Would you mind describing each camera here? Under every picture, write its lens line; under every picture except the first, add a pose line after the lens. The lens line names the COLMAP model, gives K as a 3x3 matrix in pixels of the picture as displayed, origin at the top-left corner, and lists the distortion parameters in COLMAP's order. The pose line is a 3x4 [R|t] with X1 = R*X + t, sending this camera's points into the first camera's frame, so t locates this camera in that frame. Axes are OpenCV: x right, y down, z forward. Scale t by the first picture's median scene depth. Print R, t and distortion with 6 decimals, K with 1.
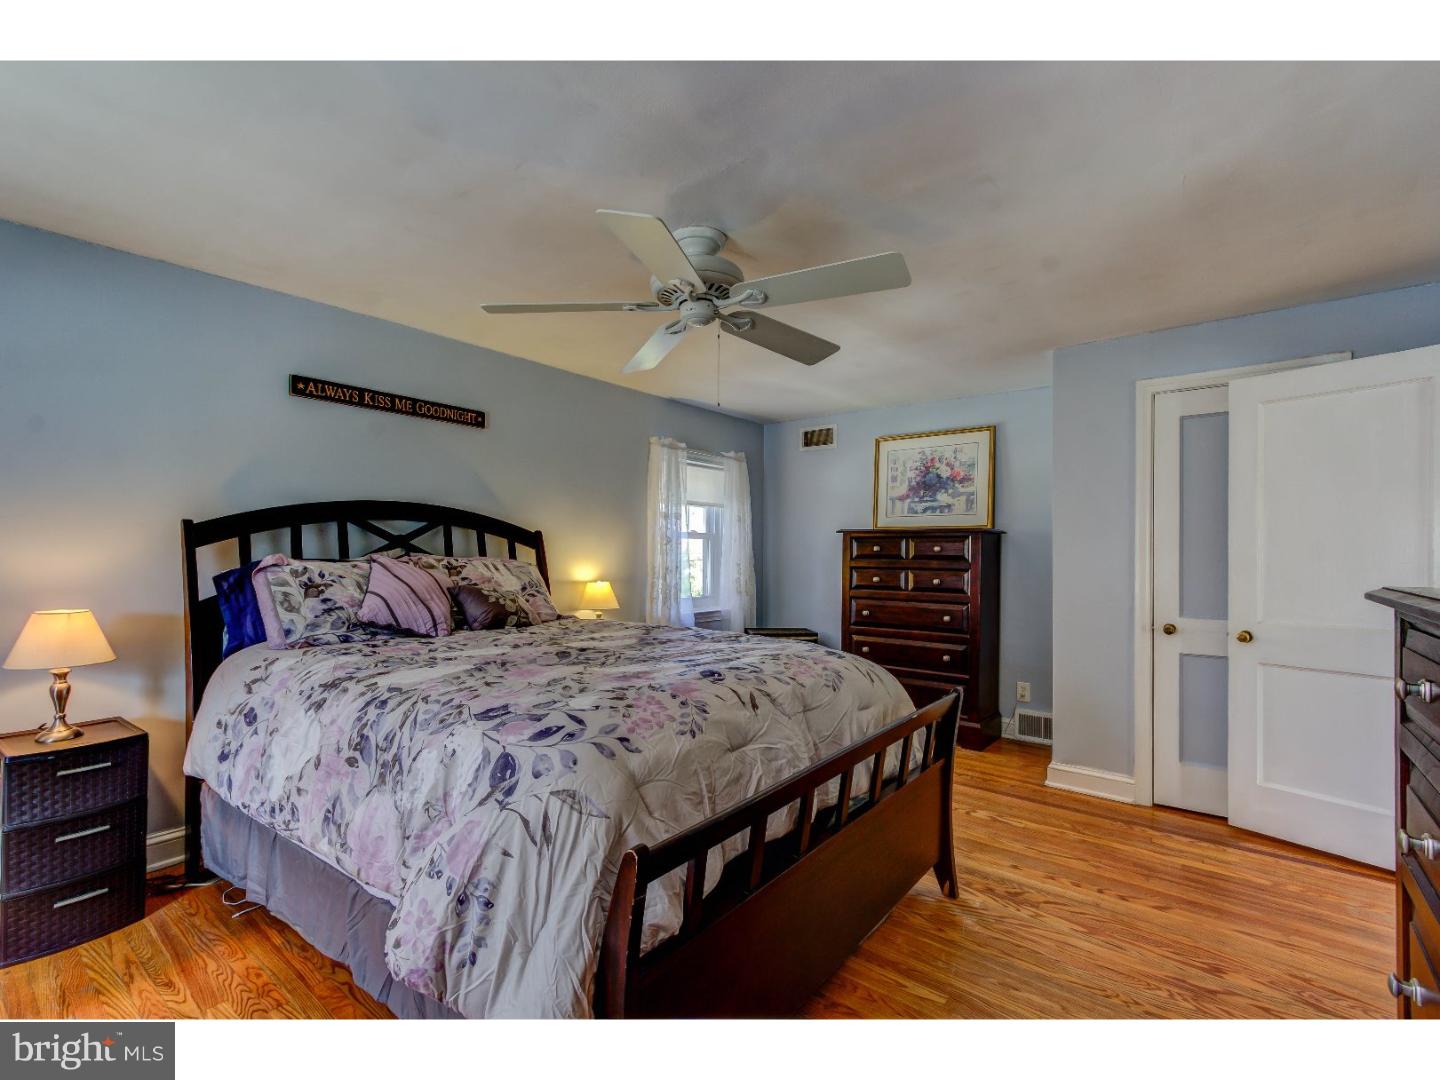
lens RADIAL K [[657.5, 0, 699.6], [0, 657.5, 563.5], [0, 0, 1]] dist [-0.003932, 0.005343]
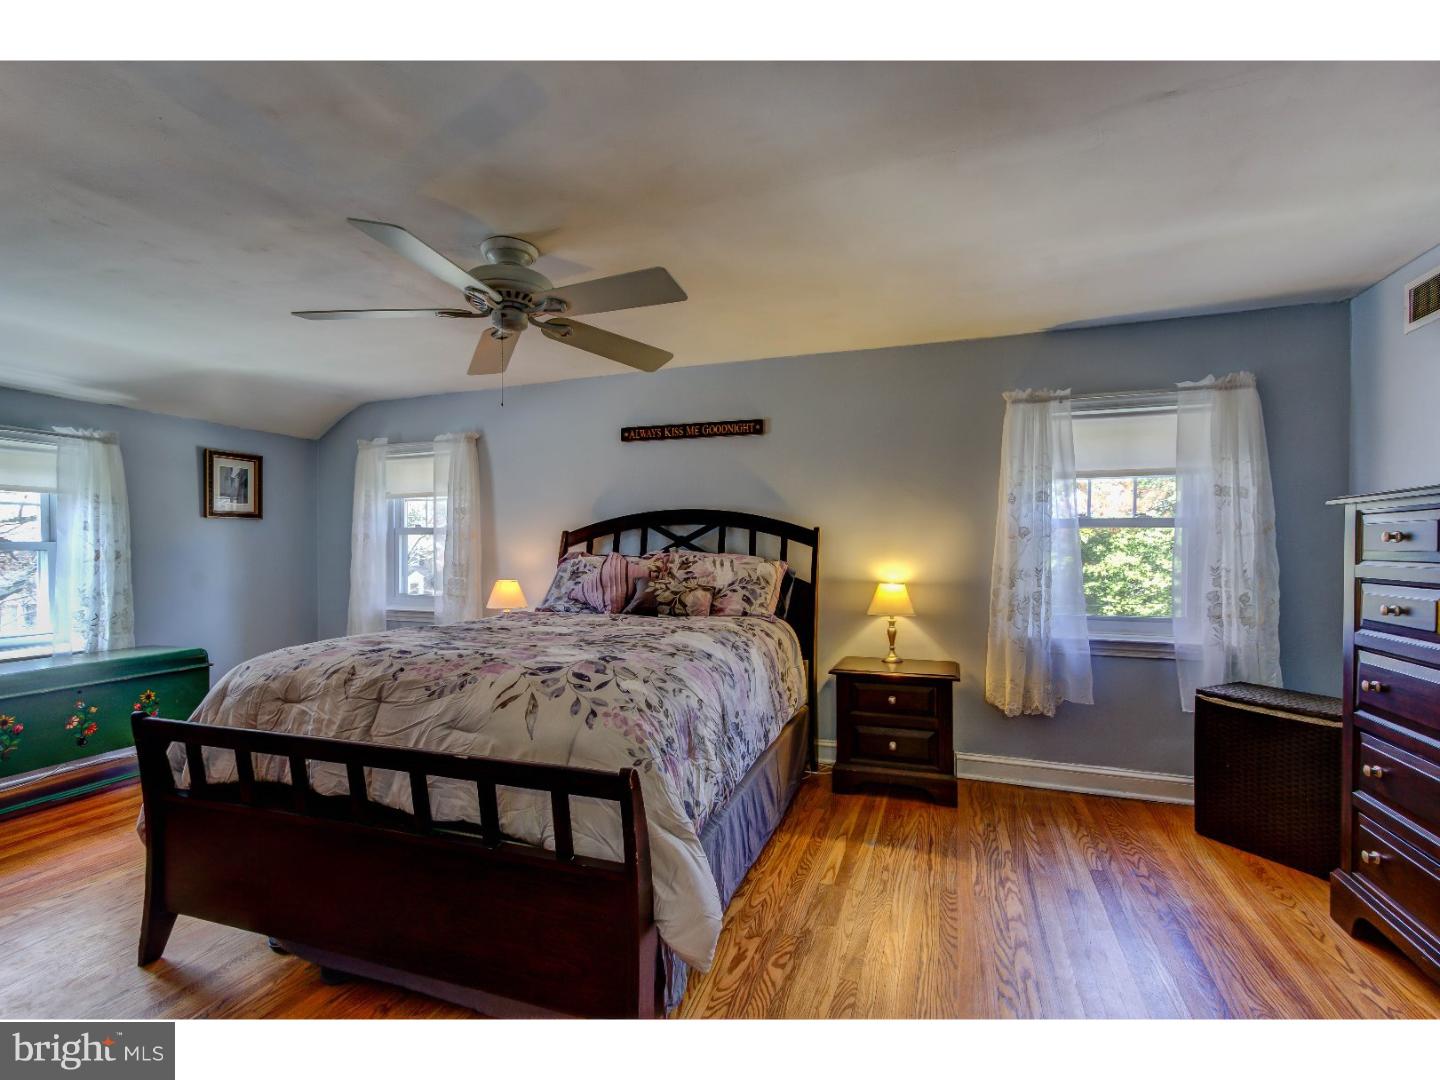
lens RADIAL K [[657.5, 0, 723.1], [0, 657.5, 561.3], [0, 0, 1]] dist [-0.003932, 0.005343]
pose [[0.332633, 0.005111, -0.943043, 0.692728], [-0.018723, 0.999824, -0.001185, 0.004461], [0.942871, 0.018051, 0.332670, 0.610345]]
